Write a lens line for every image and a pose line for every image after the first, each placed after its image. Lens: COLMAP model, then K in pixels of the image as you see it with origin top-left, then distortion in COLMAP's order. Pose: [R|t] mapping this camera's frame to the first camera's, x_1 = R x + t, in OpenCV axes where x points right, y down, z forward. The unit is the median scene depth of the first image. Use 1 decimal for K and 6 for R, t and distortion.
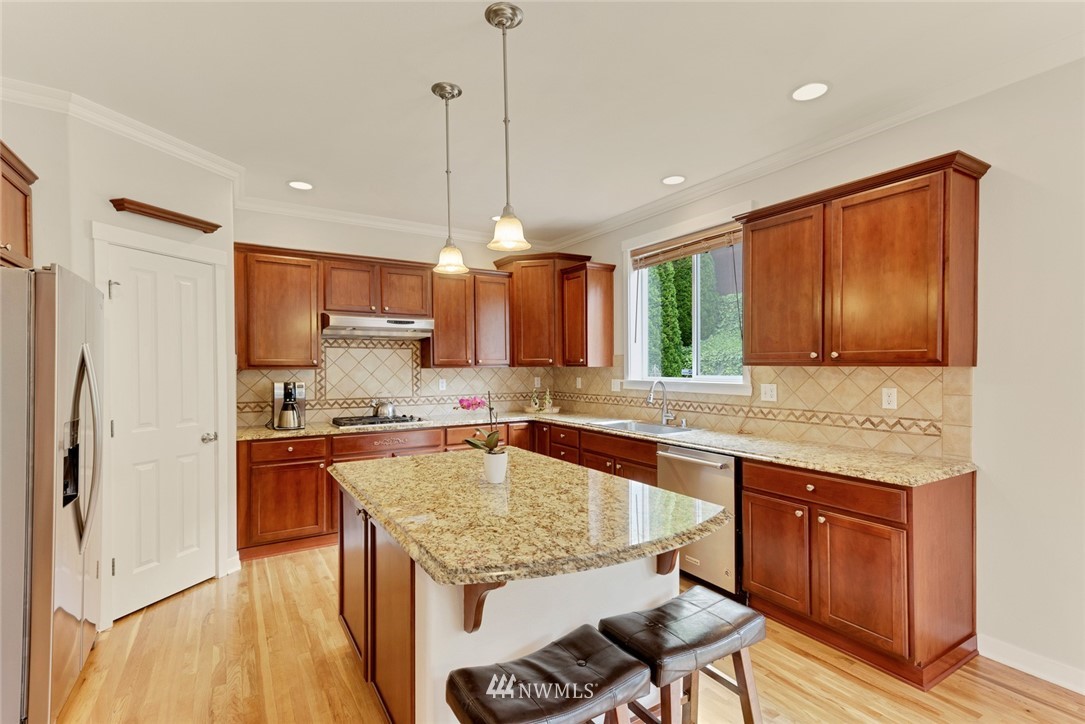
lens RADIAL K [[492.9, 0, 540.4], [0, 492.9, 366.8], [0, 0, 1]] dist [0.013740, -0.000032]
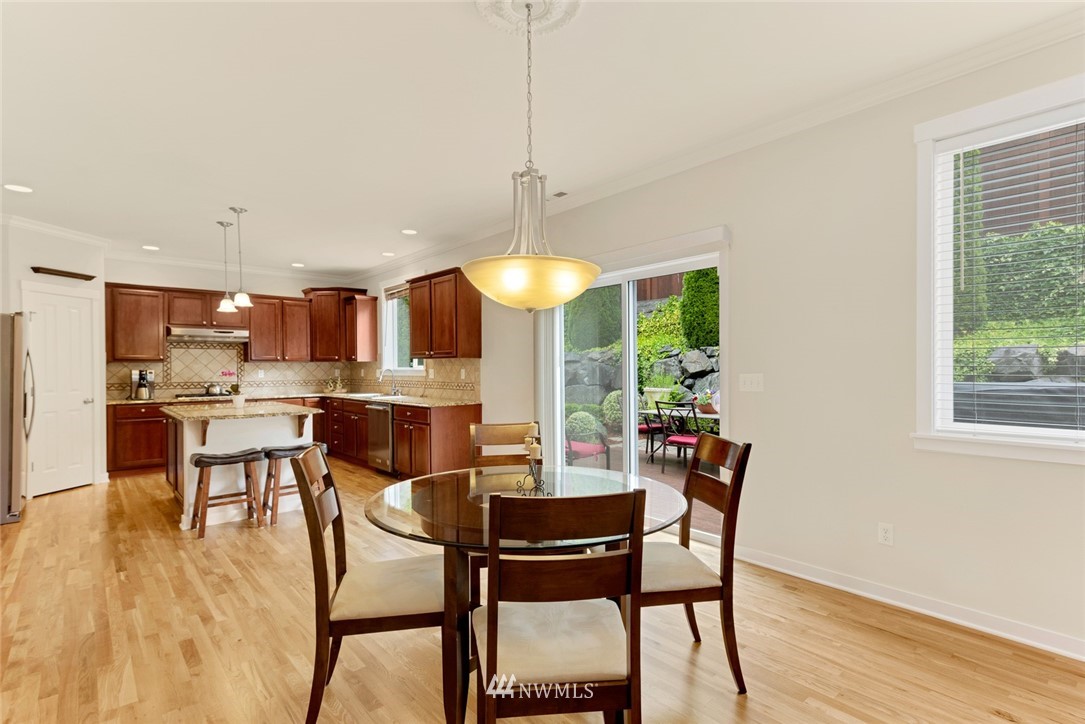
lens RADIAL K [[504.4, 0, 542.2], [0, 504.4, 367.2], [0, 0, 1]] dist [0.000440, -0.000211]
pose [[0.984001, -0.001719, 0.178155, 0.439259], [0.002492, 0.999988, -0.004114, 0.030285], [-0.178146, 0.004492, 0.983994, -0.775213]]
